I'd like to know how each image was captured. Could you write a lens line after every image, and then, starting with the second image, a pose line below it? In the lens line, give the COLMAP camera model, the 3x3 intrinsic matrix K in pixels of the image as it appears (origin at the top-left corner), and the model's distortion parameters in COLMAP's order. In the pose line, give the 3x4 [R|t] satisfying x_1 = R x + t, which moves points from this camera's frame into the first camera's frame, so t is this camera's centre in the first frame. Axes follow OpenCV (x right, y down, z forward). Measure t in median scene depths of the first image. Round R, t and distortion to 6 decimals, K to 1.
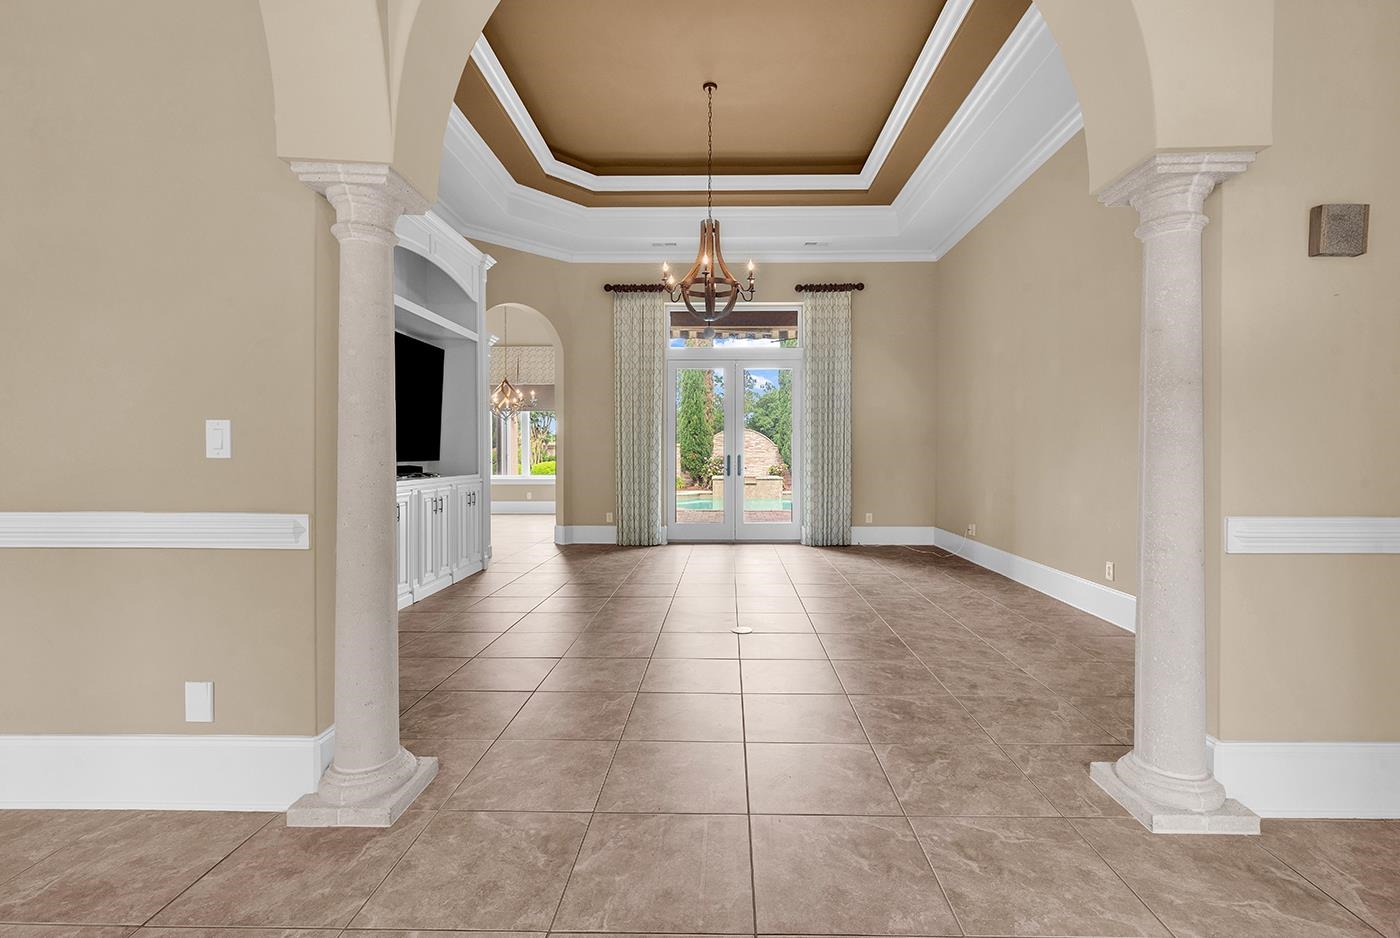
lens RADIAL K [[643.2, 0, 699.4], [0, 643.2, 464.7], [0, 0, 1]] dist [0.004848, -0.000144]
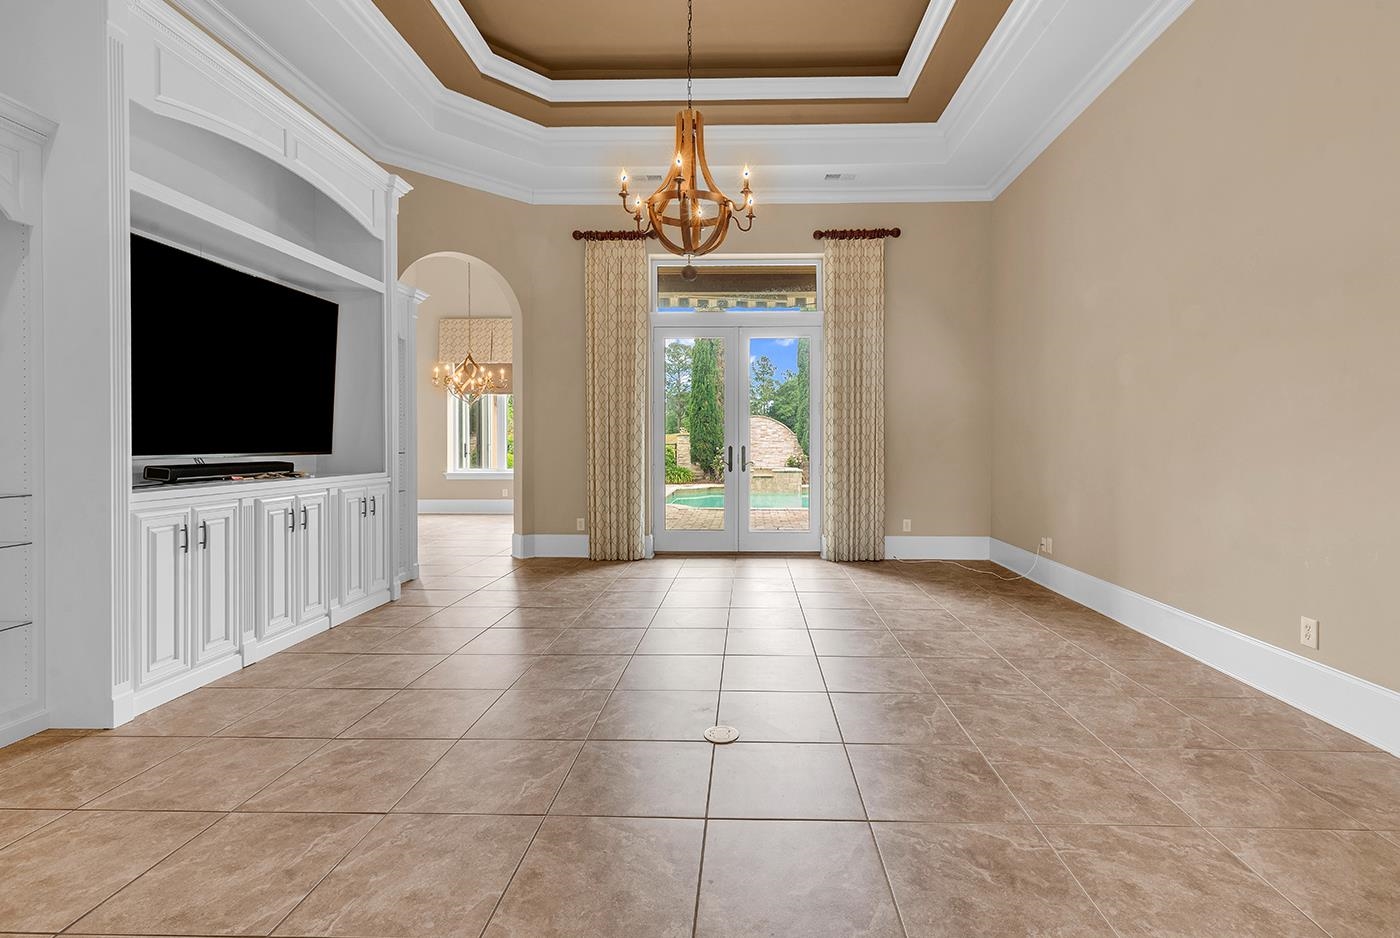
lens RADIAL K [[643.2, 0, 720.7], [0, 643.2, 452.0], [0, 0, 1]] dist [0.004848, -0.000144]
pose [[1.000000, -0.000309, -0.000856, 0.039656], [0.000306, 0.999995, -0.003213, -0.005657], [0.000857, 0.003213, 0.999994, 0.232849]]
